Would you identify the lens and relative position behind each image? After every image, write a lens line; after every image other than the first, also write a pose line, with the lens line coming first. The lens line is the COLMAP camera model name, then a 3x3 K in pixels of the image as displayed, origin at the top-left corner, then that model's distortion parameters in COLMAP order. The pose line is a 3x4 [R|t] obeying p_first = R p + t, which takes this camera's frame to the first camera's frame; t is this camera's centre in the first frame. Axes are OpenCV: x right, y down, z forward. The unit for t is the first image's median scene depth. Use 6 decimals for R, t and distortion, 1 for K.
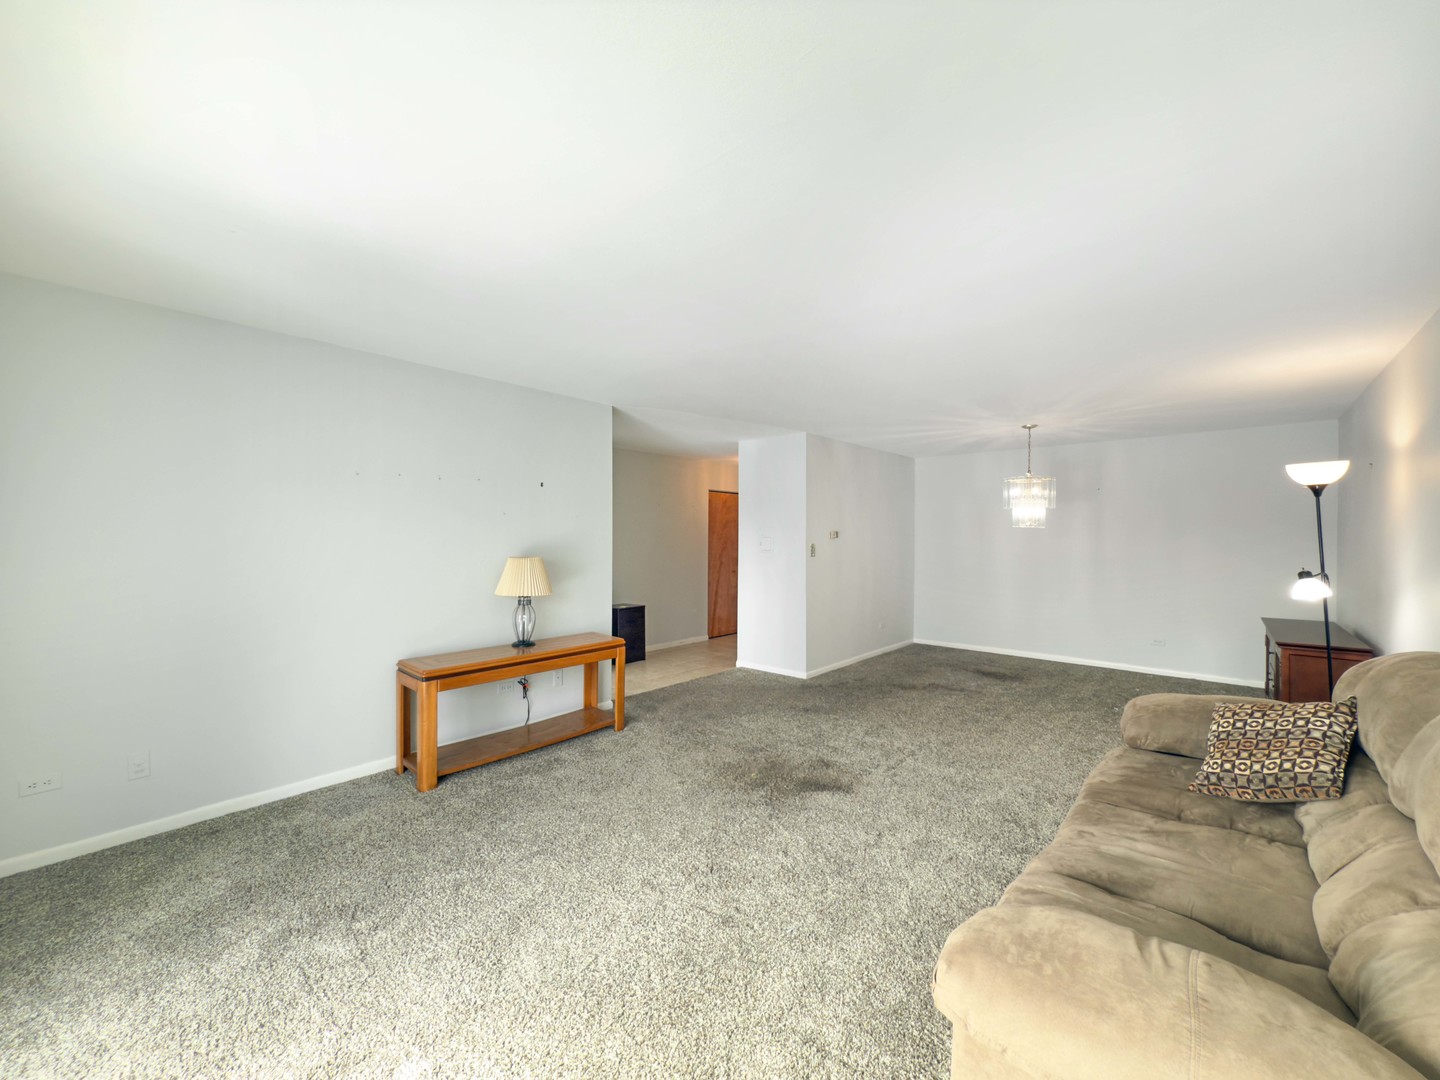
lens RADIAL K [[570.3, 0, 720.0], [0, 570.3, 540.0], [0, 0, 1]] dist [0.001486, -0.000013]
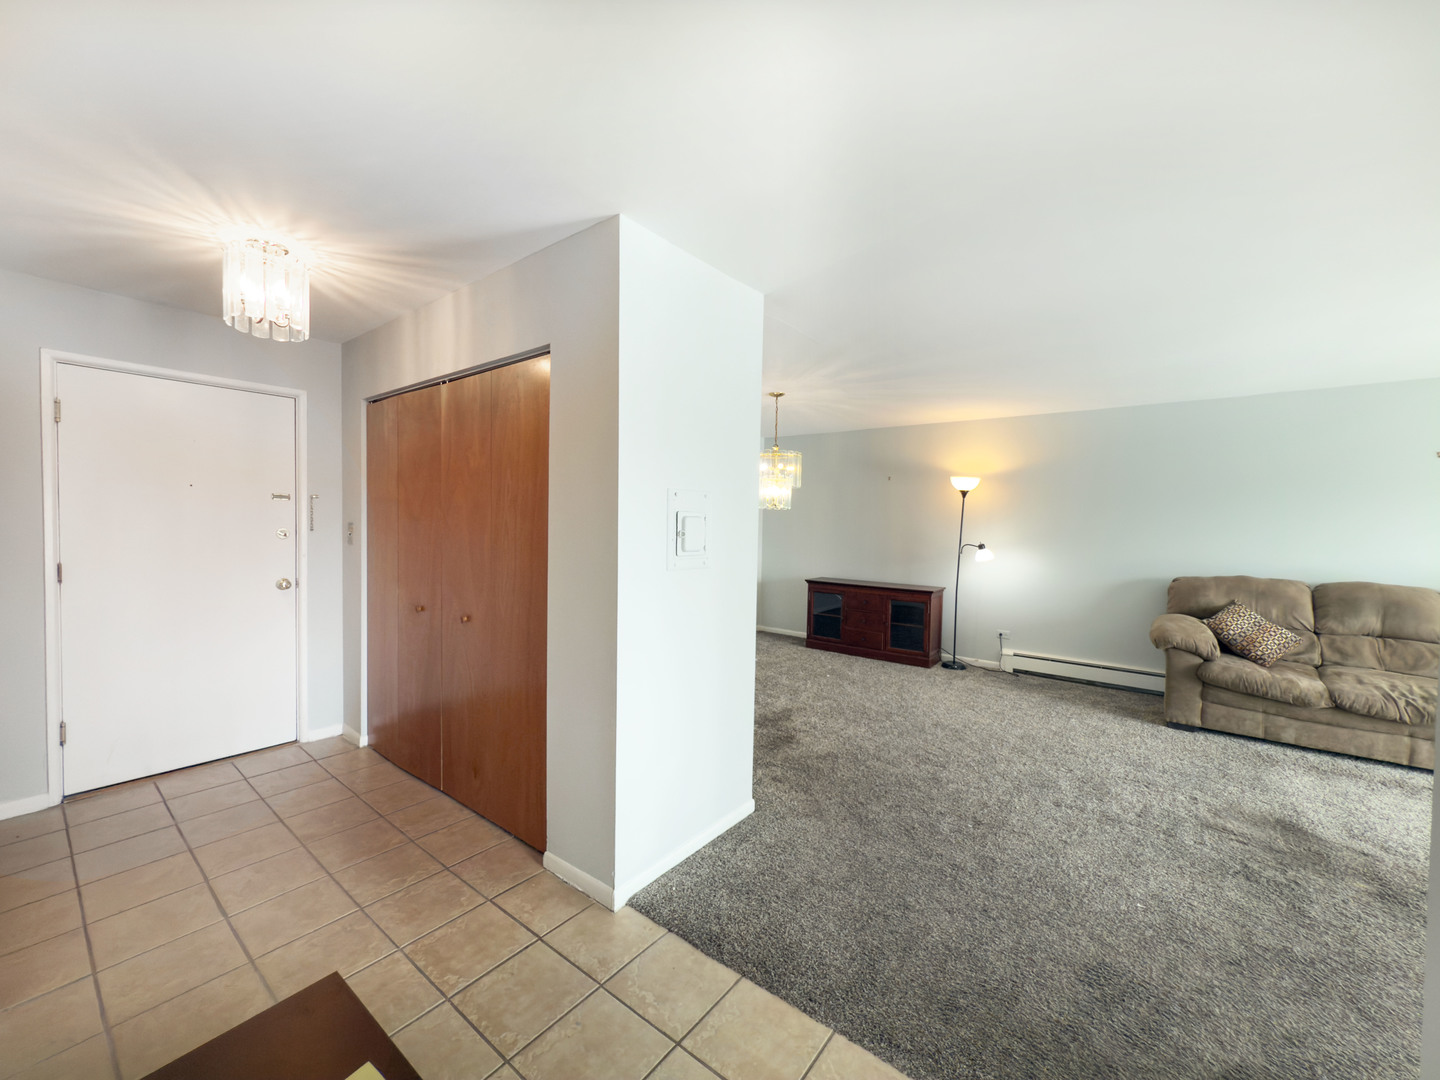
lens RADIAL K [[570.3, 0, 720.0], [0, 570.3, 540.0], [0, 0, 1]] dist [0.001486, -0.000013]
pose [[-0.061629, -0.035265, 0.997476, -0.360689], [-0.010617, 0.999342, 0.034675, -0.002998], [-0.998043, -0.008453, -0.061963, 1.196508]]
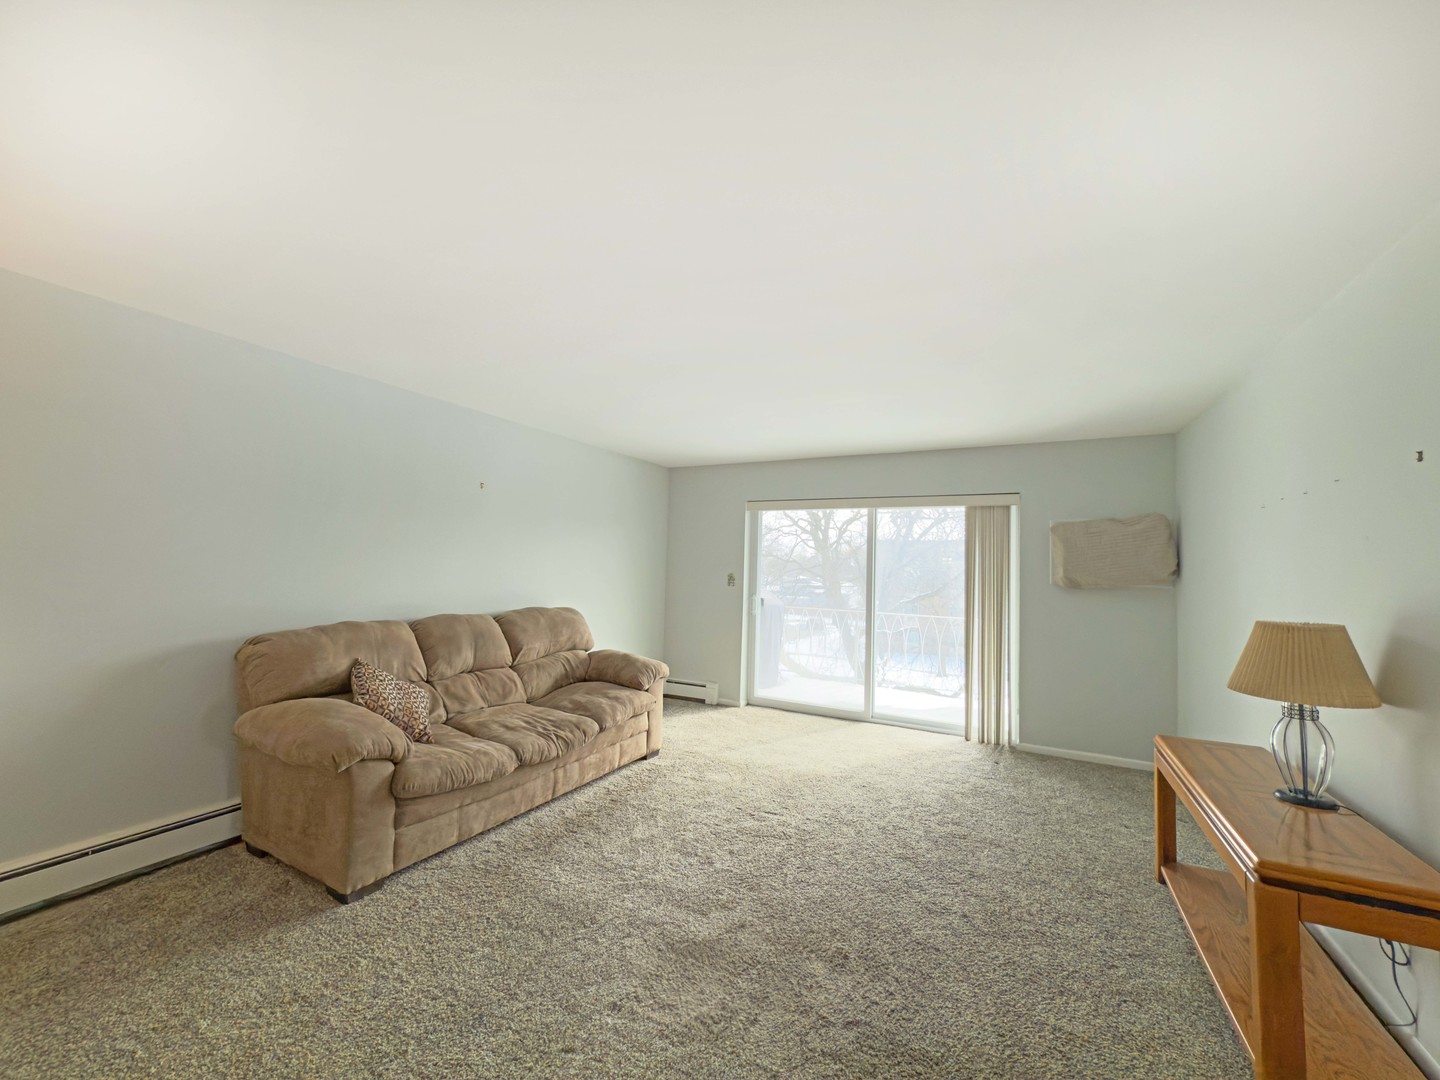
lens RADIAL K [[570.3, 0, 720.0], [0, 570.3, 540.0], [0, 0, 1]] dist [0.001486, -0.000013]
pose [[-0.970374, -0.040266, -0.238227, 0.227564], [-0.029475, 0.998379, -0.048689, 0.004019], [0.239802, -0.040225, -0.969988, 1.040886]]
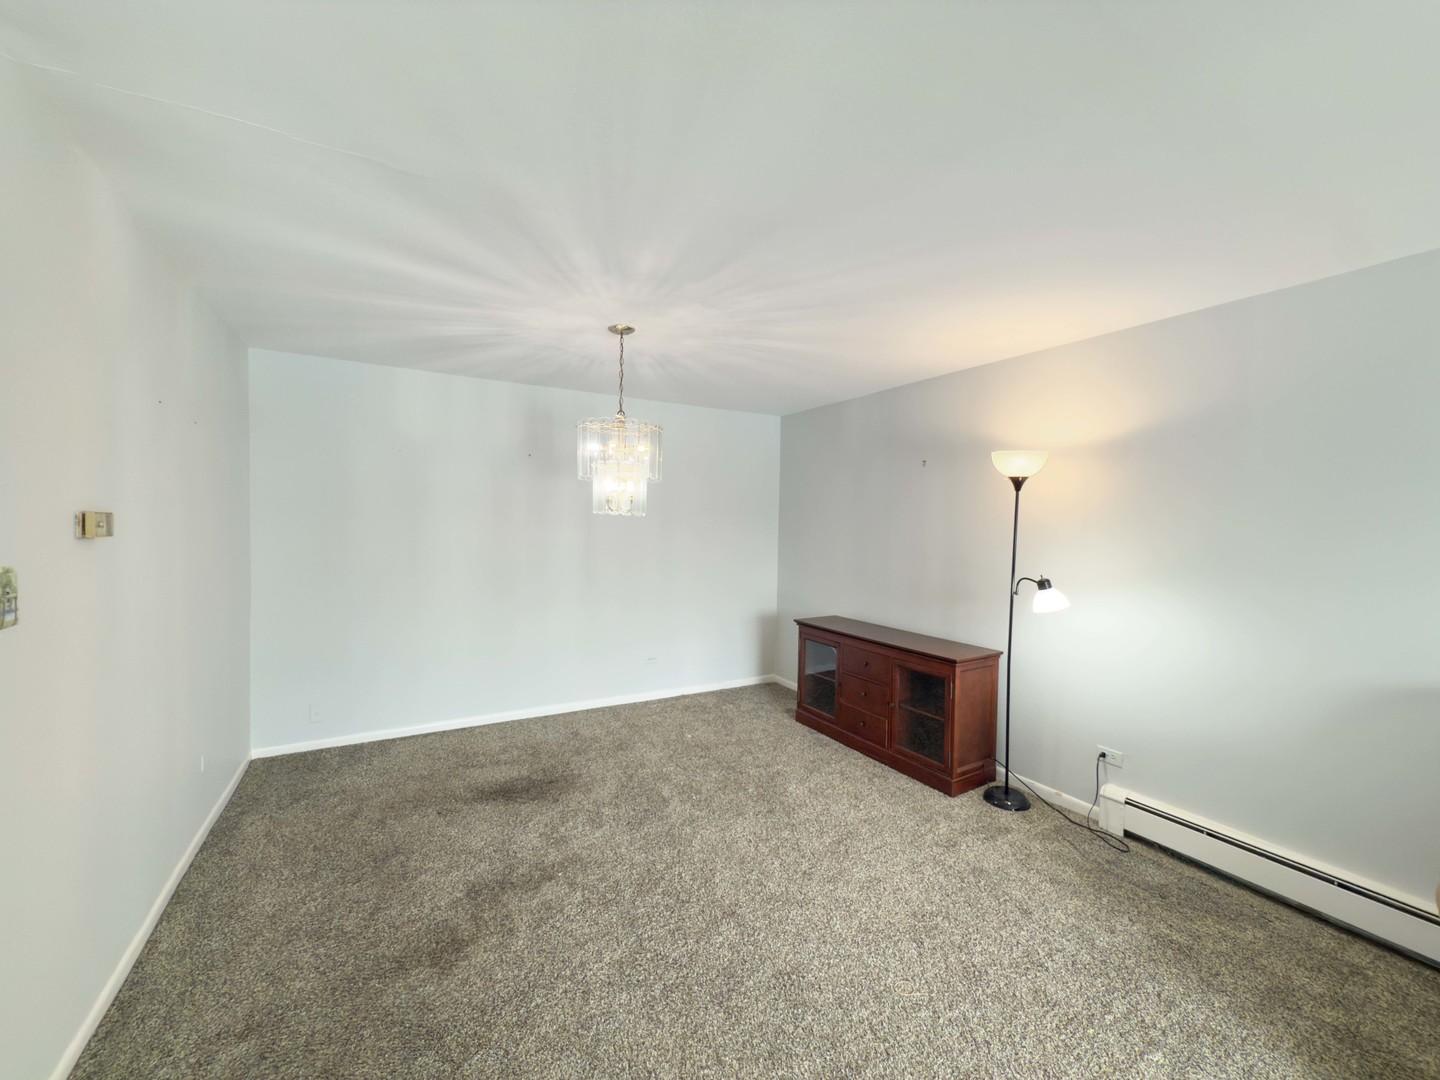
lens RADIAL K [[570.3, 0, 720.0], [0, 570.3, 540.0], [0, 0, 1]] dist [0.001486, -0.000013]
pose [[0.316093, -0.027316, 0.948335, 0.048933], [-0.007923, 0.999475, 0.031430, -0.016317], [-0.948695, -0.017448, 0.315711, 0.769993]]
